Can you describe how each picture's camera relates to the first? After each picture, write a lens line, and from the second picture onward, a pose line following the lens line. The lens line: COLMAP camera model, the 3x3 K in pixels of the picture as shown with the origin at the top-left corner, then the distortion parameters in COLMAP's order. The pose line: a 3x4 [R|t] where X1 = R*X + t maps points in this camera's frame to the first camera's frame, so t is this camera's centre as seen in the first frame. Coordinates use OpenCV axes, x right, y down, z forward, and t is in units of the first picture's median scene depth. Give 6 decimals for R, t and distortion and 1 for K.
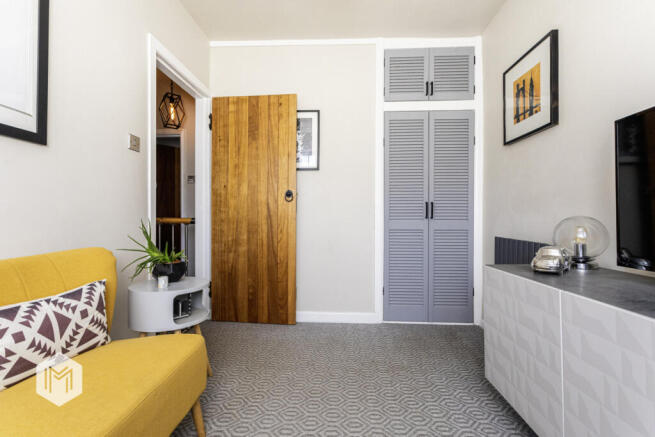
lens RADIAL K [[310.9, 0, 327.5], [0, 310.9, 218.5], [0, 0, 1]] dist [0.035459, 0.000635]
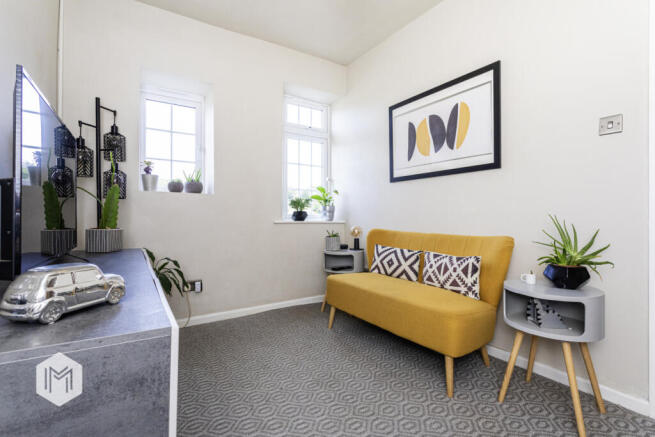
lens RADIAL K [[310.9, 0, 327.5], [0, 310.9, 218.5], [0, 0, 1]] dist [0.035459, 0.000635]
pose [[-0.809481, -0.003369, -0.587136, 0.745034], [-0.004057, 0.999992, -0.000145, 0.023195], [0.587131, 0.002265, -0.809488, 1.849379]]
